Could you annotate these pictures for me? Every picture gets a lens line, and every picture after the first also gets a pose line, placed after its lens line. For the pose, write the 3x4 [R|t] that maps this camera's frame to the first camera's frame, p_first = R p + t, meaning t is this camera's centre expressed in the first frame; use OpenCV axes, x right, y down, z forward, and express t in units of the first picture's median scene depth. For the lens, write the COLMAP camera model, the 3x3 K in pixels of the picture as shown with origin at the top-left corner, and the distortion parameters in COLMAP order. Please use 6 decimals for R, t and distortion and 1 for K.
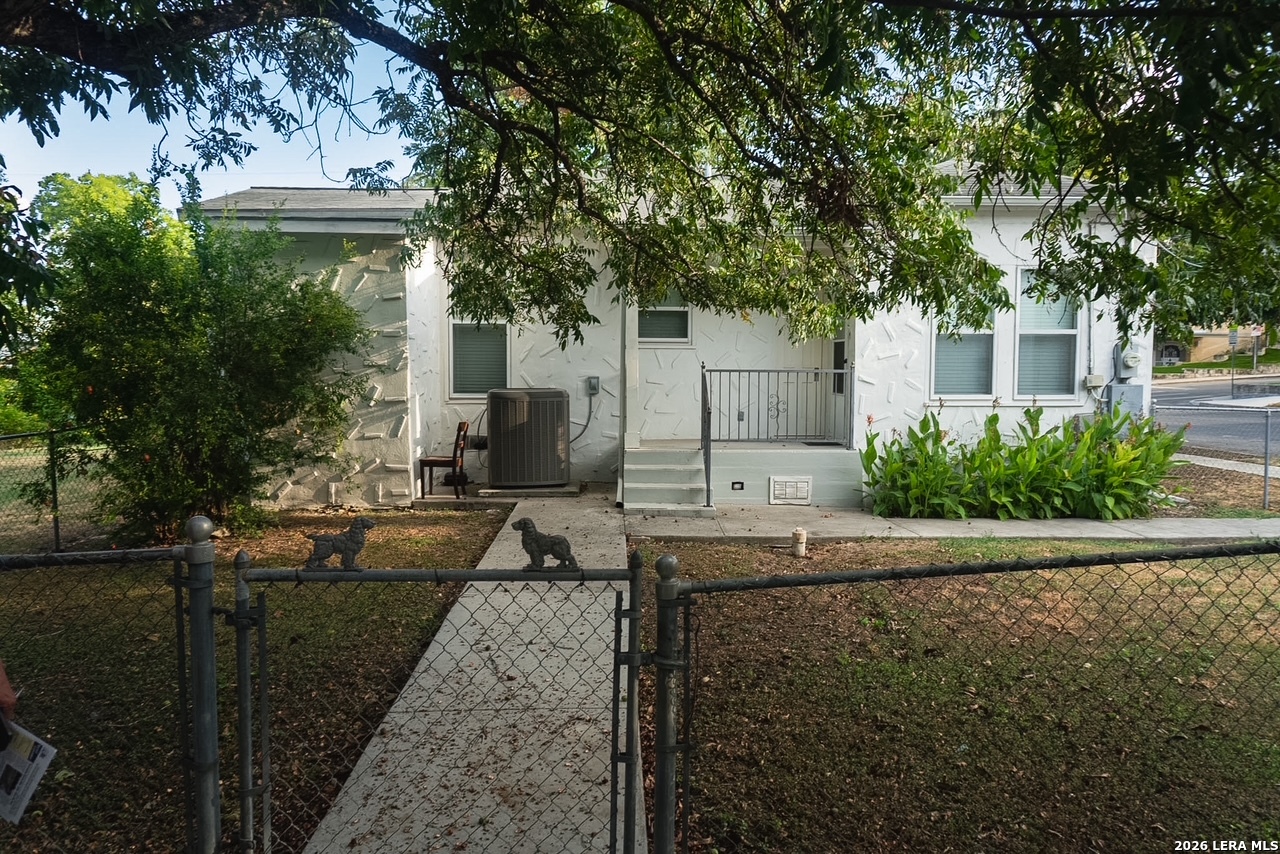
lens RADIAL K [[843.0, 0, 640.0], [0, 843.0, 427.0], [0, 0, 1]] dist [0.004205, 0.001729]
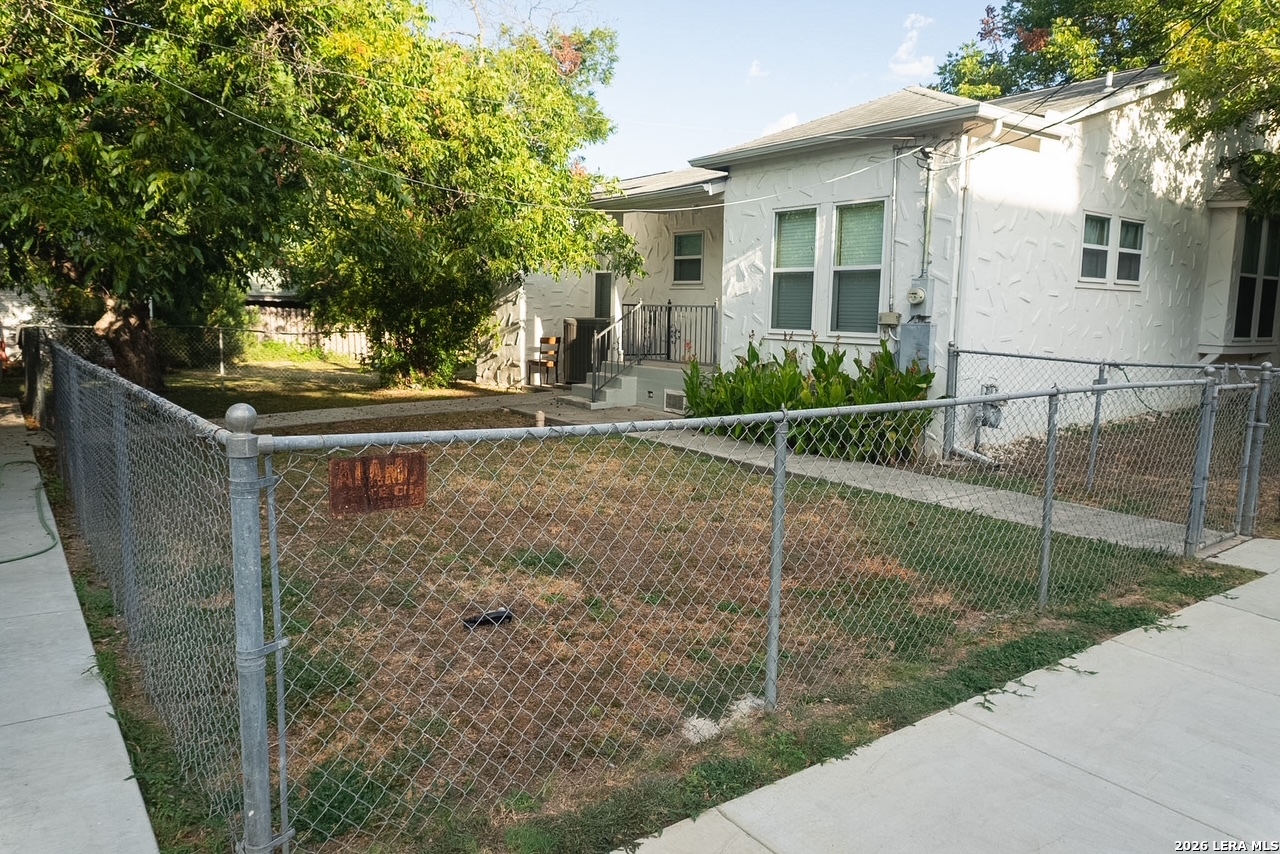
lens RADIAL K [[843.0, 0, 640.0], [0, 843.0, 427.0], [0, 0, 1]] dist [0.004205, 0.001729]
pose [[0.570500, 0.124941, -0.811739, 1.136612], [-0.078776, 0.992129, 0.097342, -0.007135], [0.817511, 0.008412, 0.575851, 0.253816]]
